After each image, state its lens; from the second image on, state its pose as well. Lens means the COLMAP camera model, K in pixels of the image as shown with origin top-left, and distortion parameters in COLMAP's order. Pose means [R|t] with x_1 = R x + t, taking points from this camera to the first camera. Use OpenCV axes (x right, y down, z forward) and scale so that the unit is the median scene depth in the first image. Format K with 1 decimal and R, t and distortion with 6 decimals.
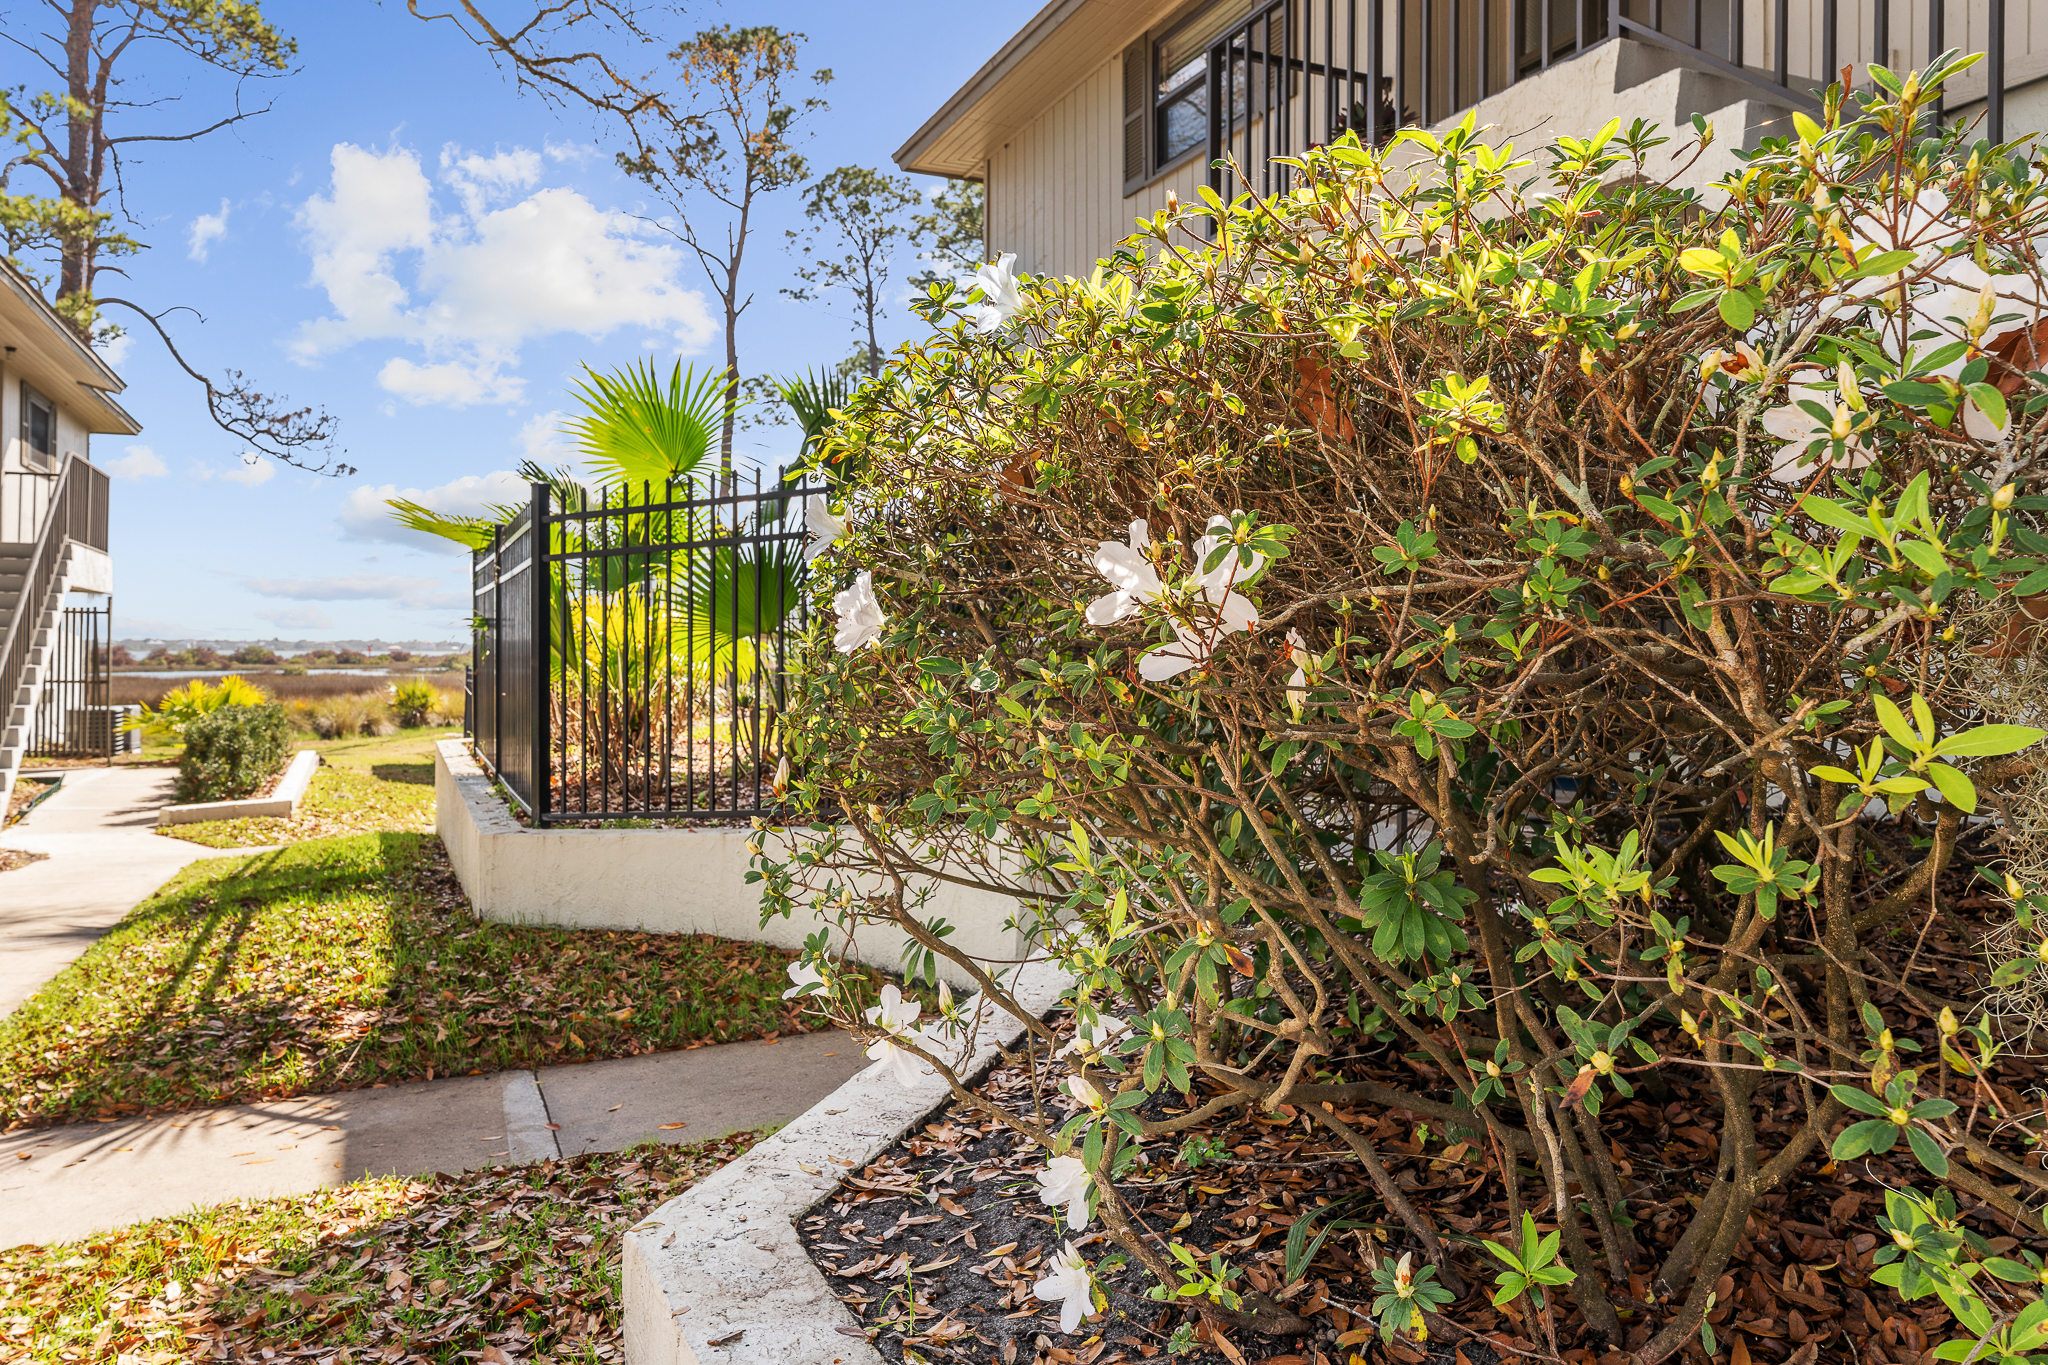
lens RADIAL K [[1521.7, 0, 1024.0], [0, 1521.7, 682.5], [0, 0, 1]] dist [-0.002602, -0.001014]
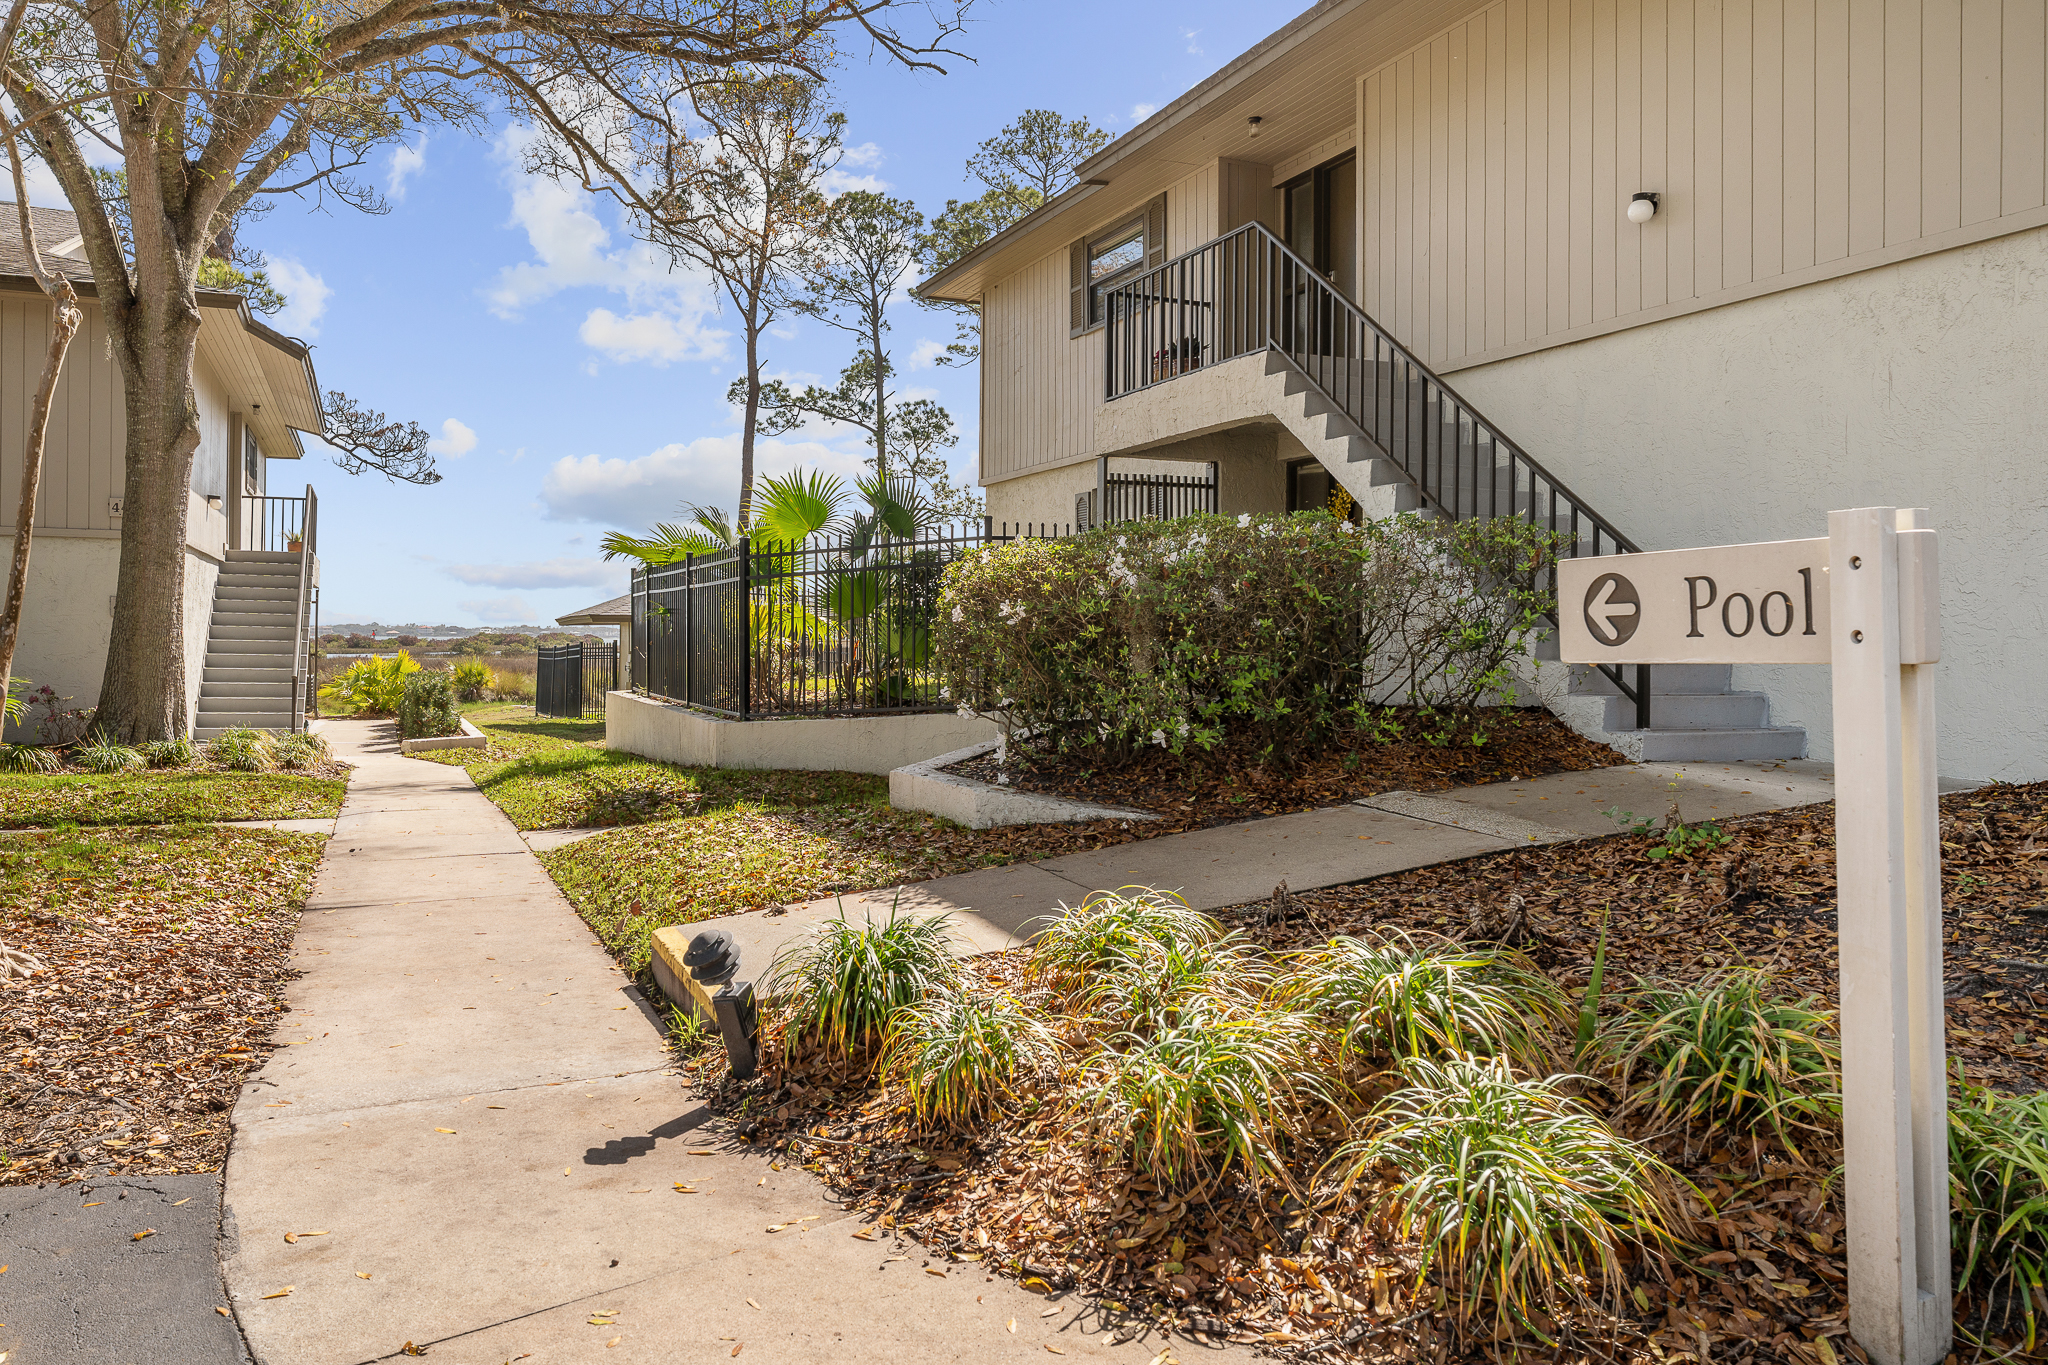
lens RADIAL K [[1507.3, 0, 1024.0], [0, 1507.3, 682.5], [0, 0, 1]] dist [0.000182, -0.000246]
pose [[0.999994, 0.001002, 0.003379, 0.002665], [-0.001035, 0.999950, 0.009934, 0.003736], [-0.003368, -0.009938, 0.999945, -0.112184]]
